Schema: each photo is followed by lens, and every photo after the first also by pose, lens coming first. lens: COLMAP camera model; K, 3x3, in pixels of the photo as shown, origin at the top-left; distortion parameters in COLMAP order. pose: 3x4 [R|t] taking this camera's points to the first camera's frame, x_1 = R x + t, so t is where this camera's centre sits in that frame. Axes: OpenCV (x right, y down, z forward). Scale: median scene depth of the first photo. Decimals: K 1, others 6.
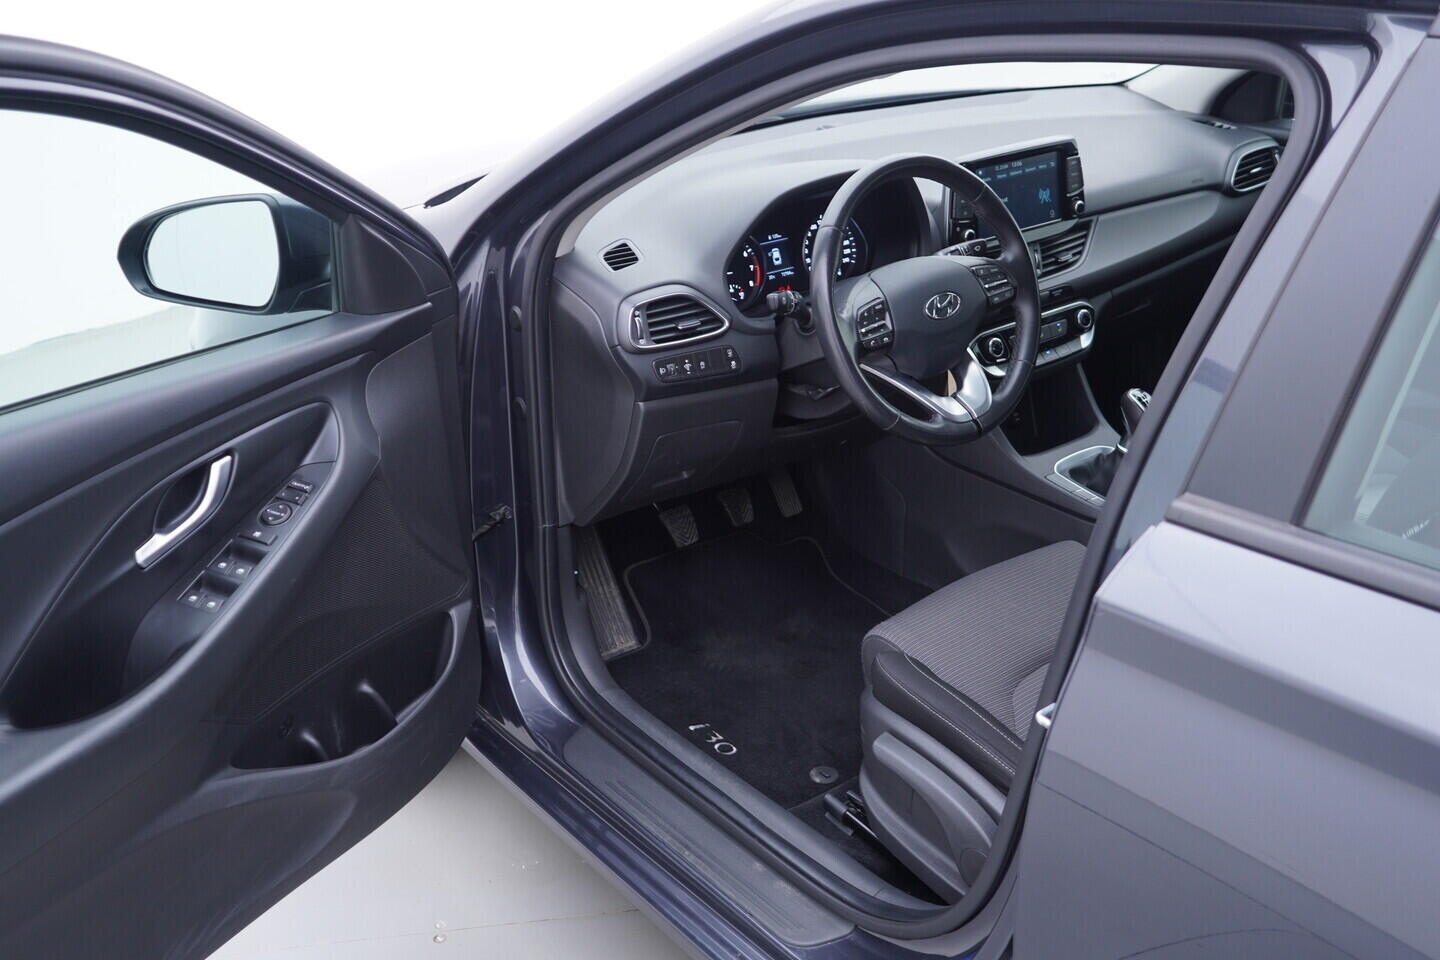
lens RADIAL K [[1465.9, 0, 720.0], [0, 1465.9, 480.0], [0, 0, 1]] dist [-0.007429, -0.006601]
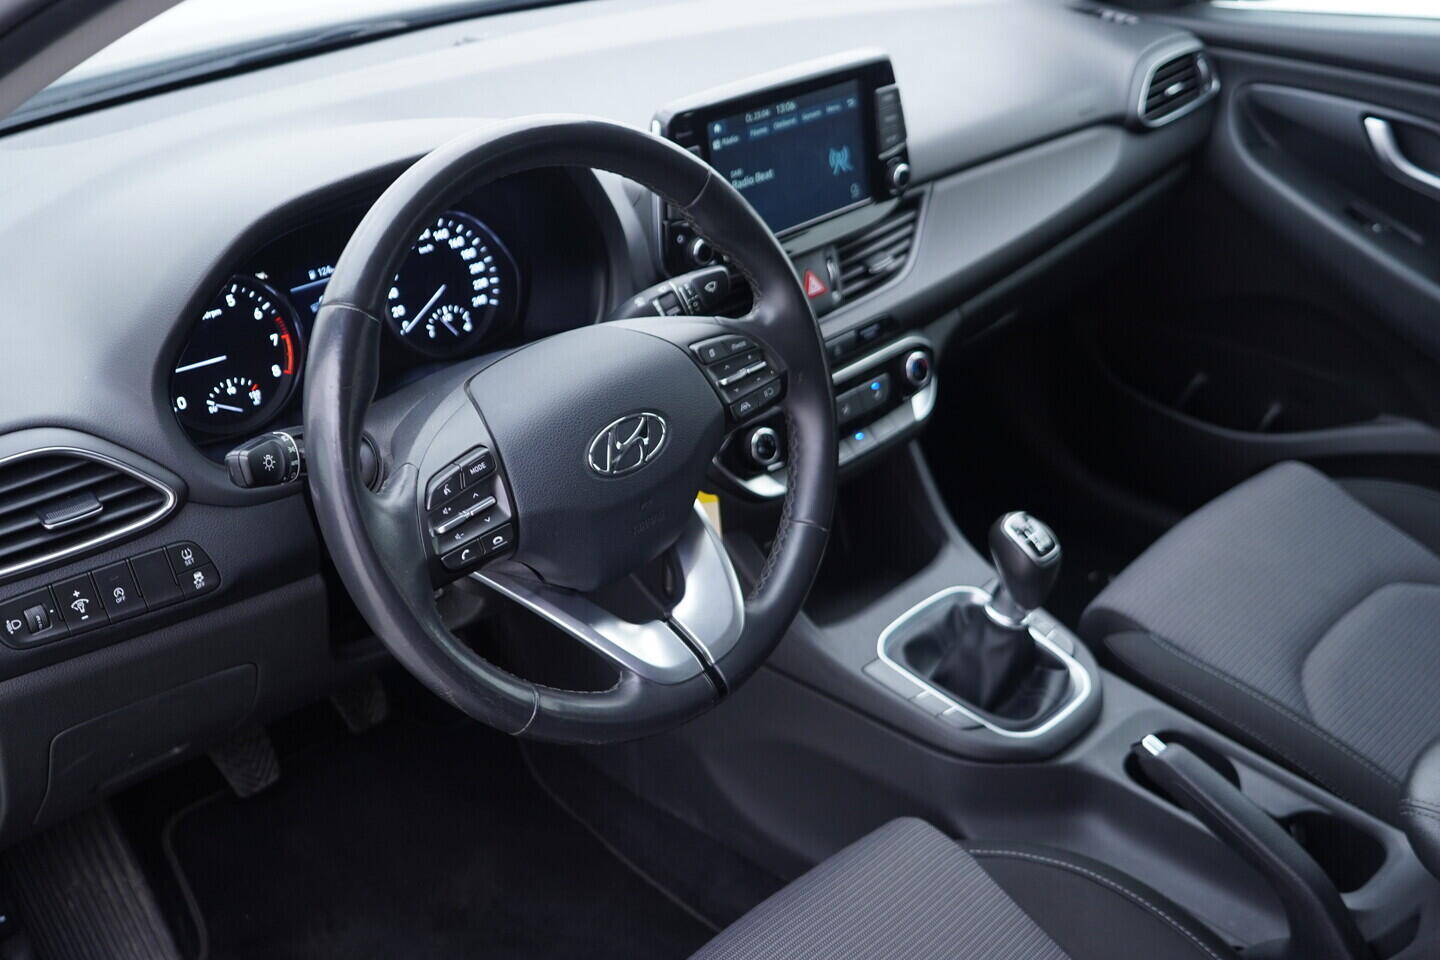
lens RADIAL K [[1465.9, 0, 720.0], [0, 1465.9, 480.0], [0, 0, 1]] dist [-0.007429, -0.006601]
pose [[0.992305, -0.060780, 0.107874, 0.111097], [0.052470, 0.995551, 0.078270, -0.121616], [-0.112151, -0.072007, 0.991079, 0.452934]]
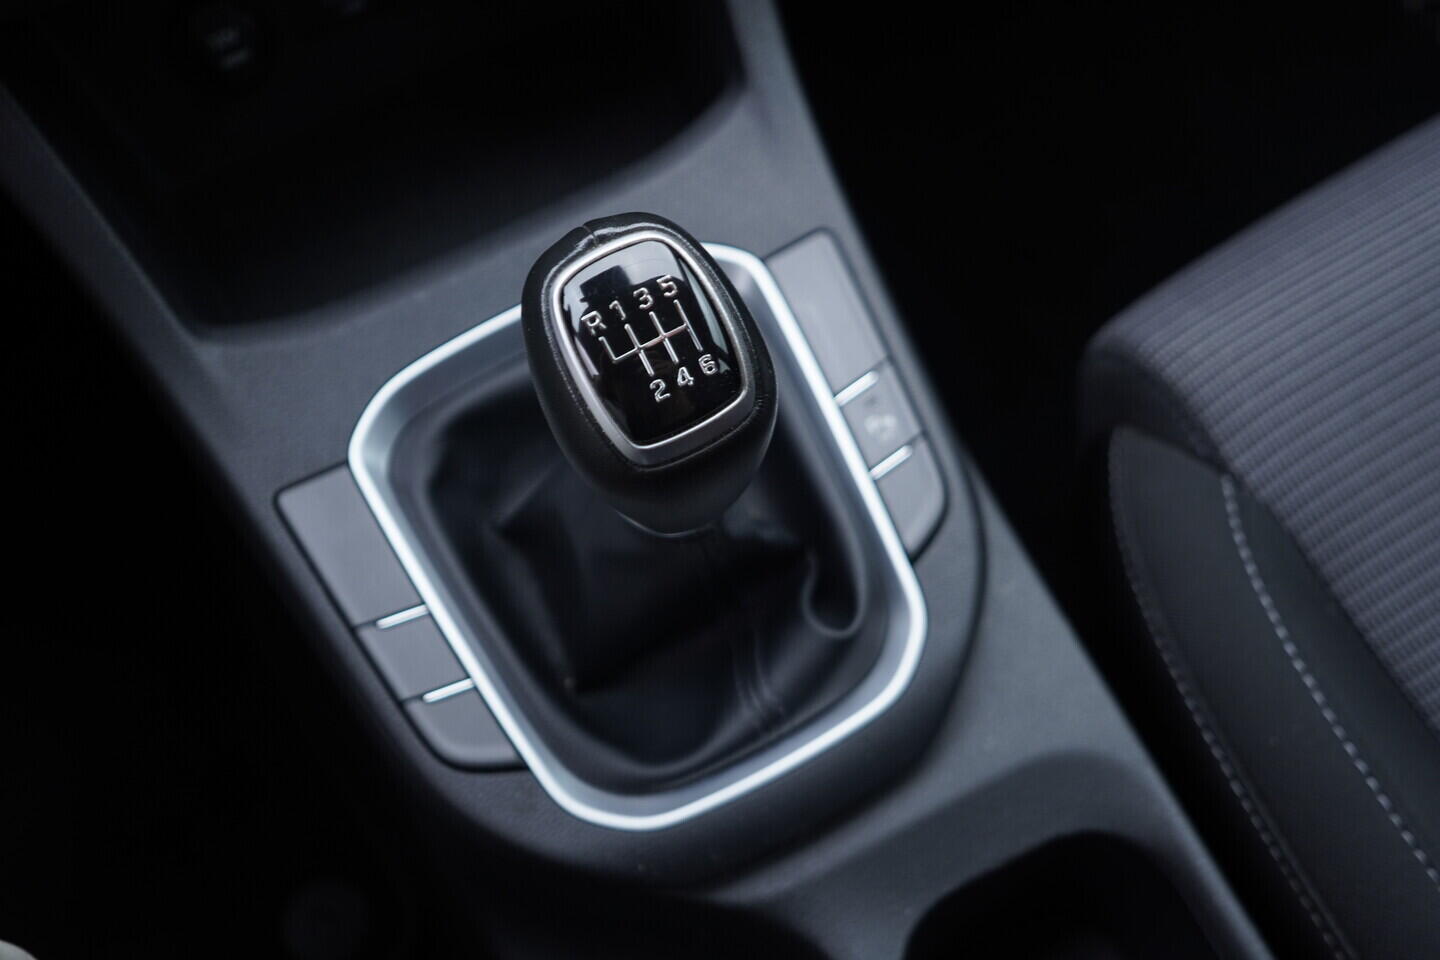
lens RADIAL K [[1465.9, 0, 720.0], [0, 1465.9, 480.0], [0, 0, 1]] dist [-0.007429, -0.006601]
pose [[0.980086, 0.127639, -0.152118, 0.311501], [-0.010070, 0.797014, 0.603877, -0.126411], [0.198318, -0.590320, 0.782427, 0.854820]]
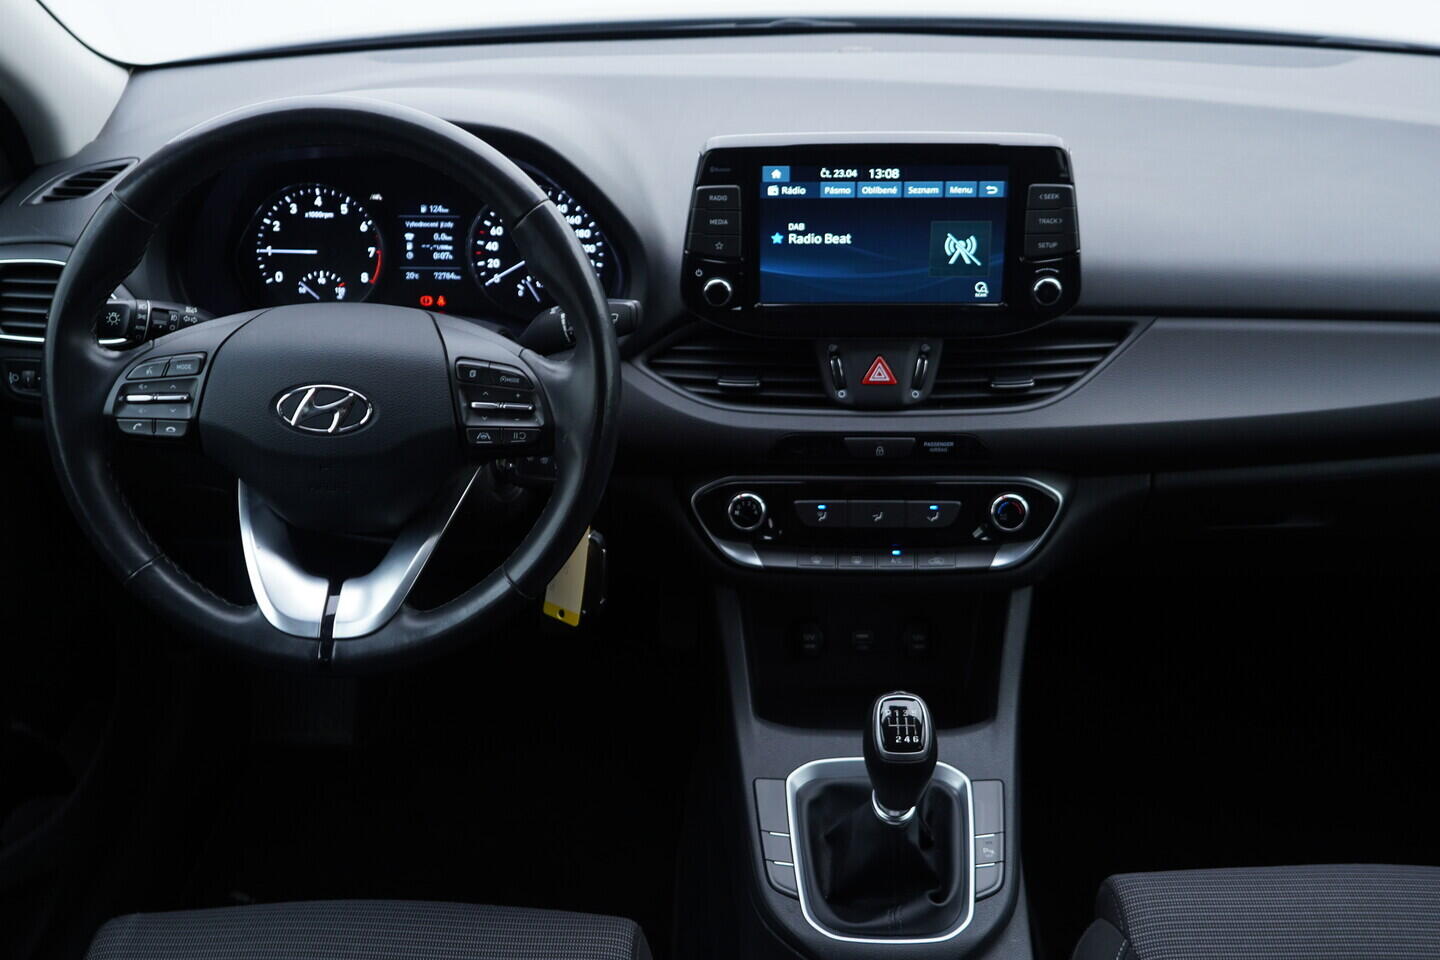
lens RADIAL K [[1472.6, 0, 720.0], [0, 1472.6, 480.0], [0, 0, 1]] dist [-0.000795, -0.019272]
pose [[0.771109, 0.318679, -0.551211, 0.464281], [-0.271592, 0.947647, 0.167936, -0.185967], [0.575871, 0.020208, 0.817291, 0.565985]]
